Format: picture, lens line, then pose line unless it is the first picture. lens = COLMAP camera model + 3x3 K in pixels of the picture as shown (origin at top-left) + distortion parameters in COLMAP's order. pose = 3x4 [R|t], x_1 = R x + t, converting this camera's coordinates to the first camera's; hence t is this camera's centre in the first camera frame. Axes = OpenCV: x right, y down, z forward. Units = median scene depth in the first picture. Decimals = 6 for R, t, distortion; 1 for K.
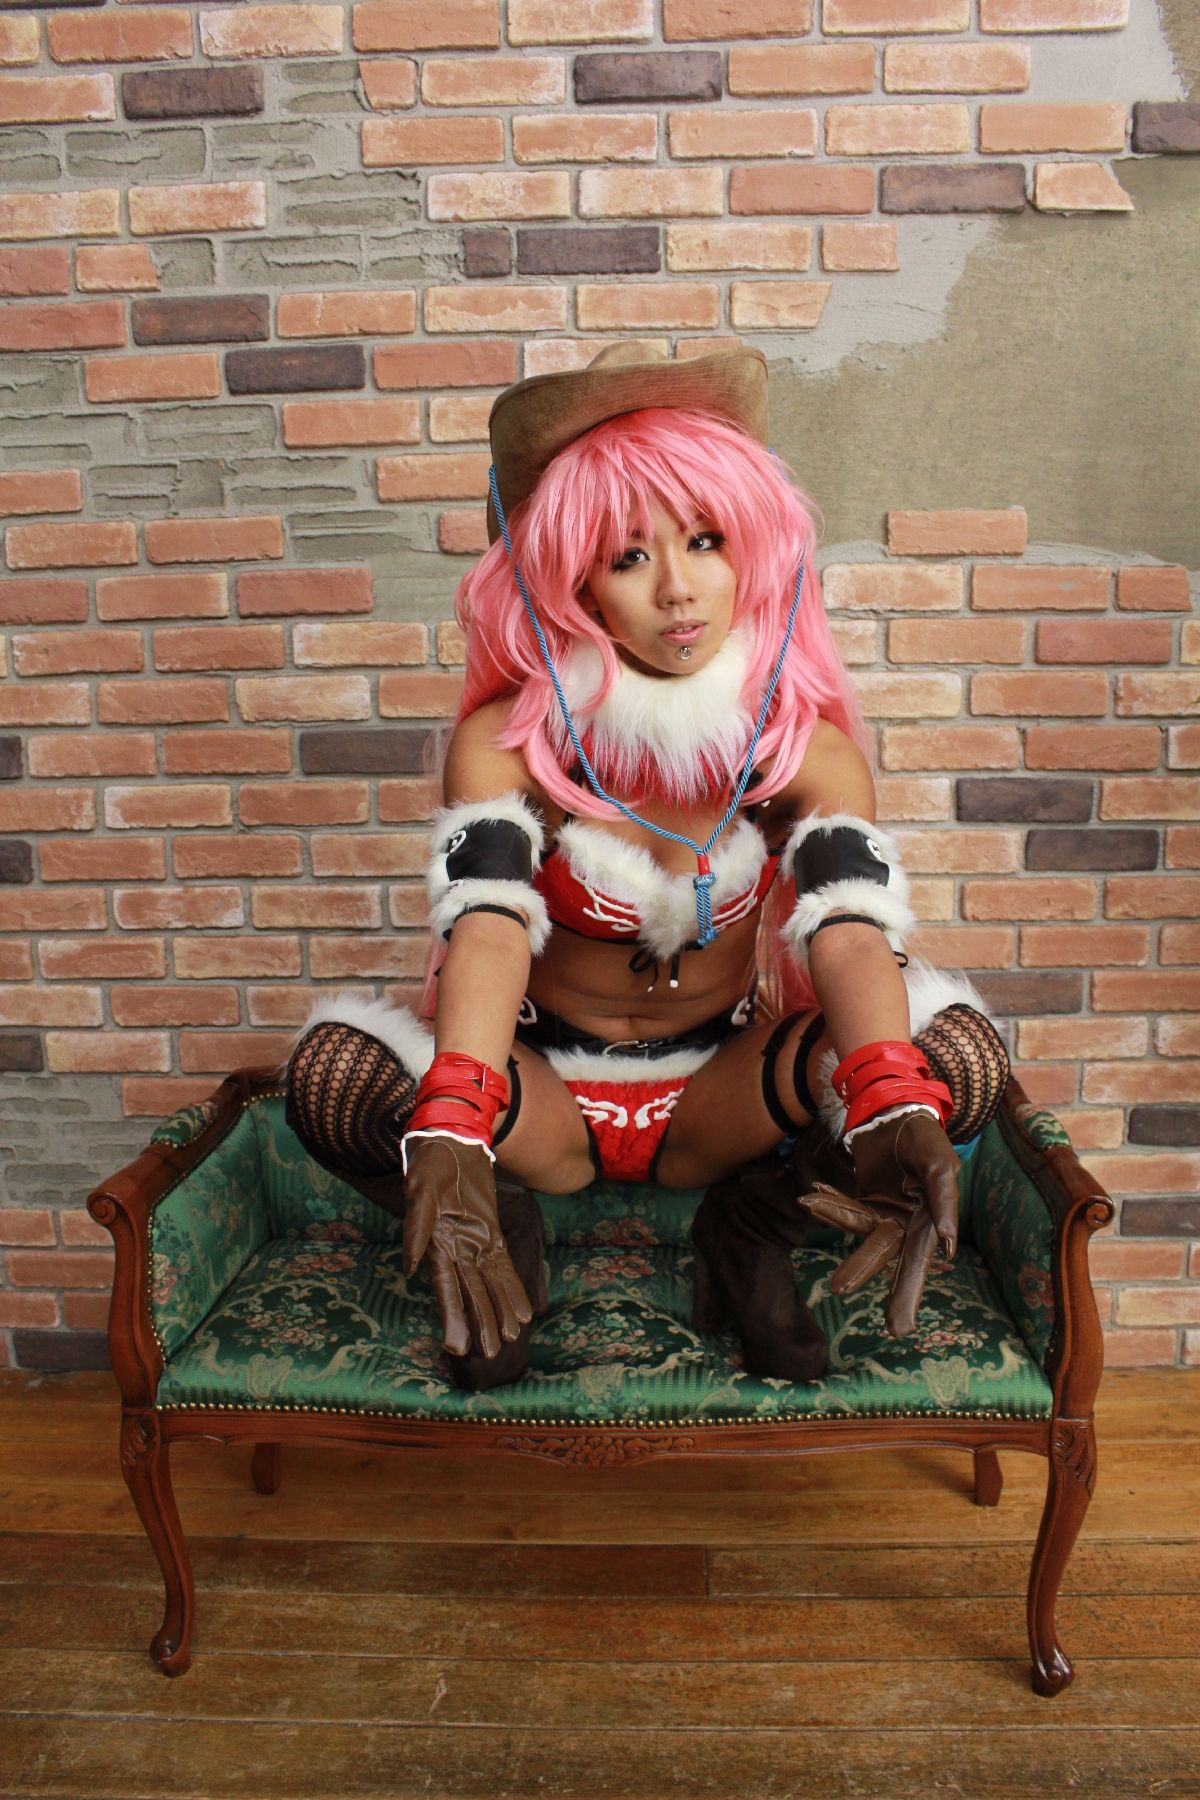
lens RADIAL K [[1499.3, 0, 592.7], [0, 1499.3, 900.1], [0, 0, 1]] dist [-0.167674, 0.146857]
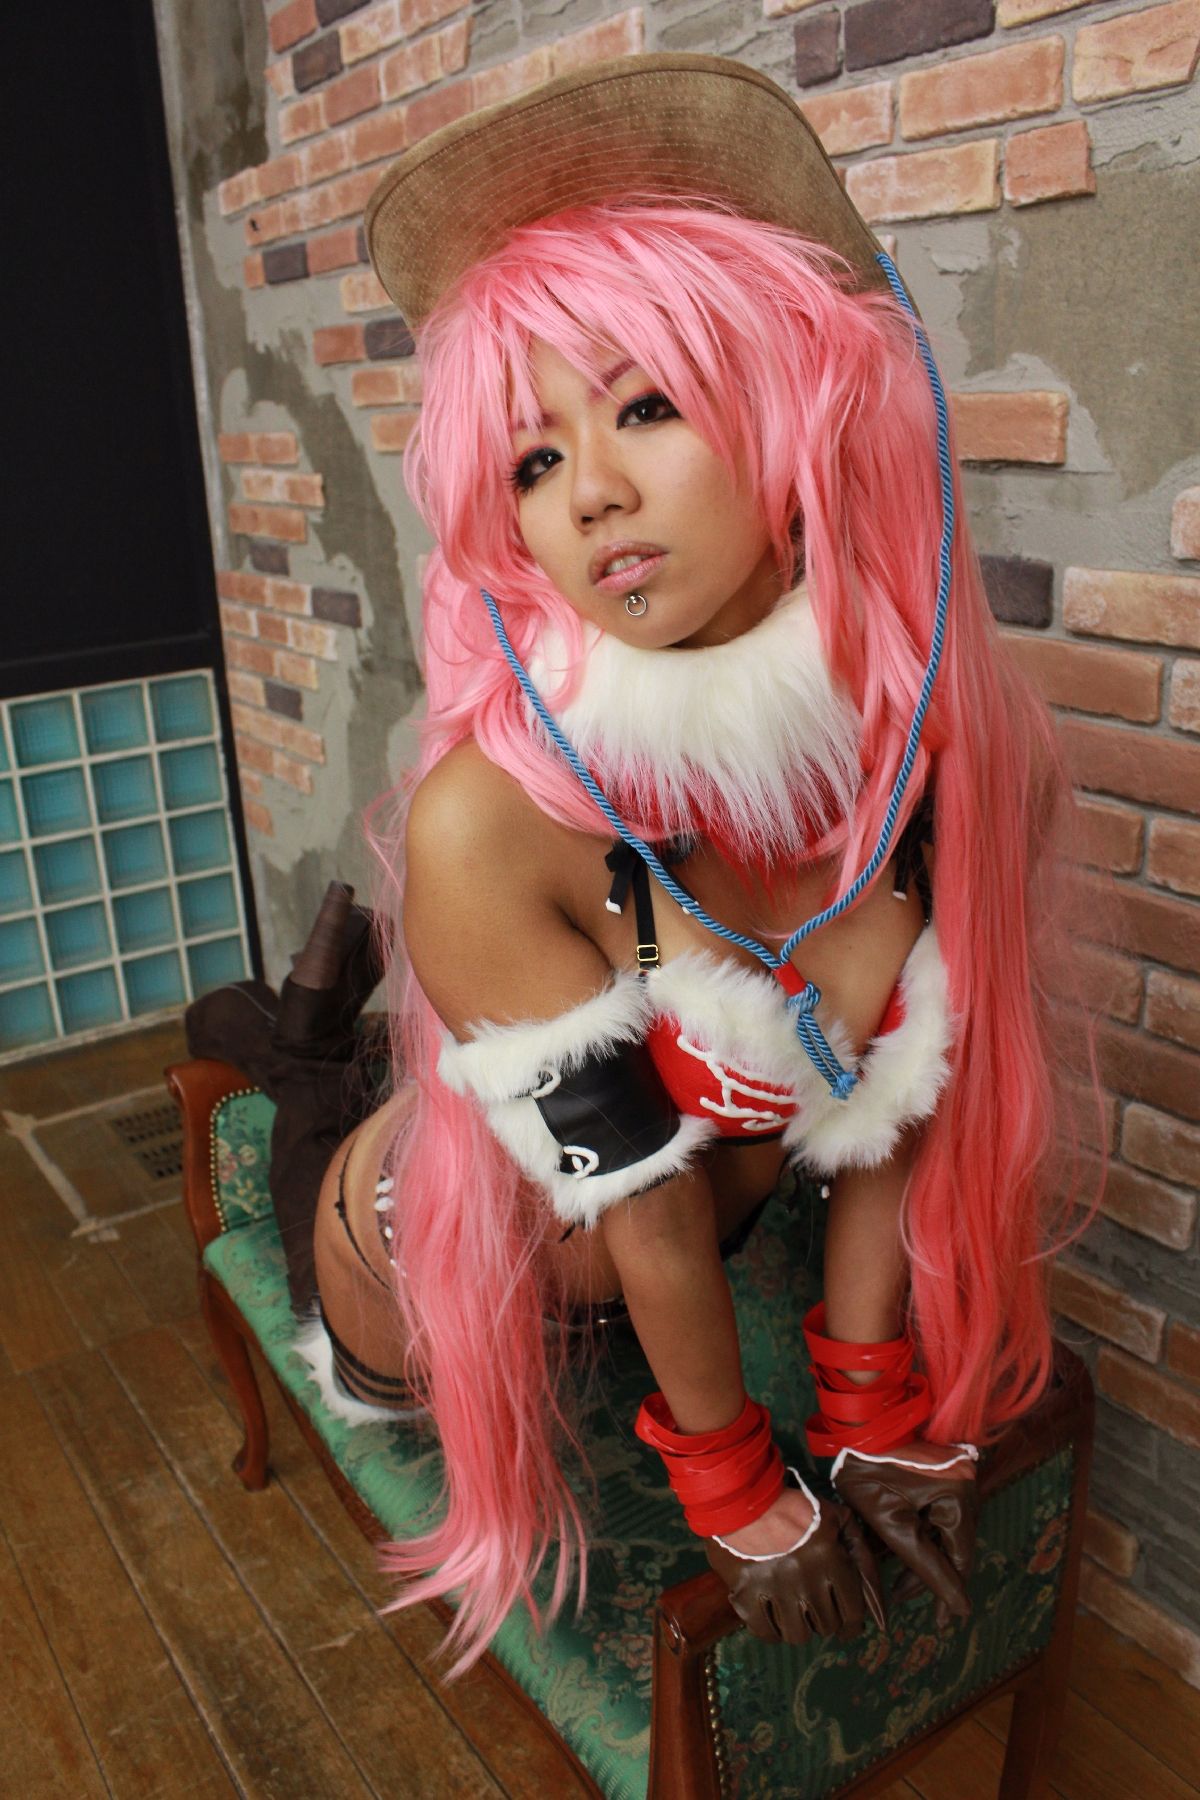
lens RADIAL K [[1499.3, 0, 595.3], [0, 1499.3, 895.0], [0, 0, 1]] dist [-0.167674, 0.146857]
pose [[0.592757, 0.244964, -0.767224, 0.523550], [-0.126337, 0.969109, 0.211816, -0.159448], [0.795411, -0.028627, 0.605394, 0.435647]]
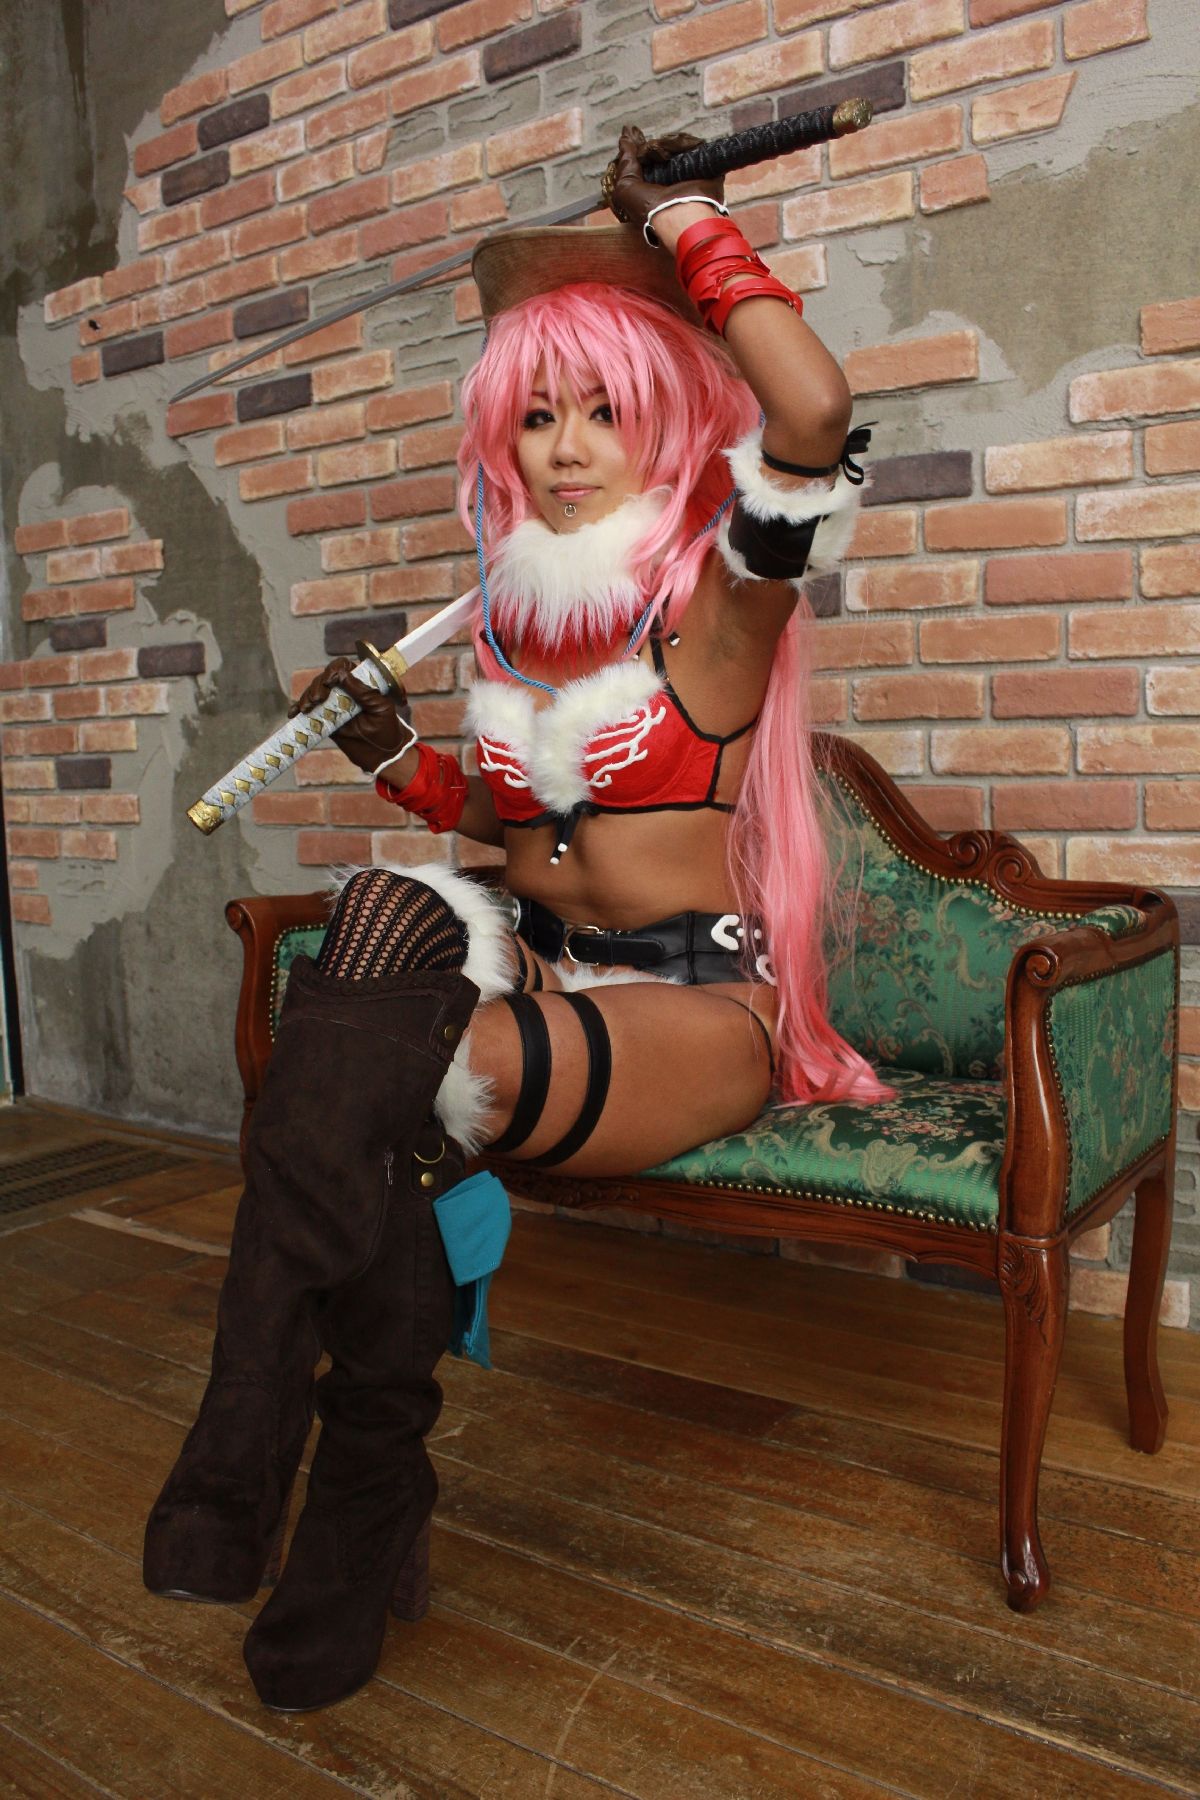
lens RADIAL K [[1499.3, 0, 596.6], [0, 1499.3, 897.9], [0, 0, 1]] dist [-0.167674, 0.146857]
pose [[0.833940, 0.051170, -0.549478, 0.425514], [-0.098838, 0.993441, -0.057492, 0.178091], [0.542932, 0.102255, 0.833528, 0.121582]]
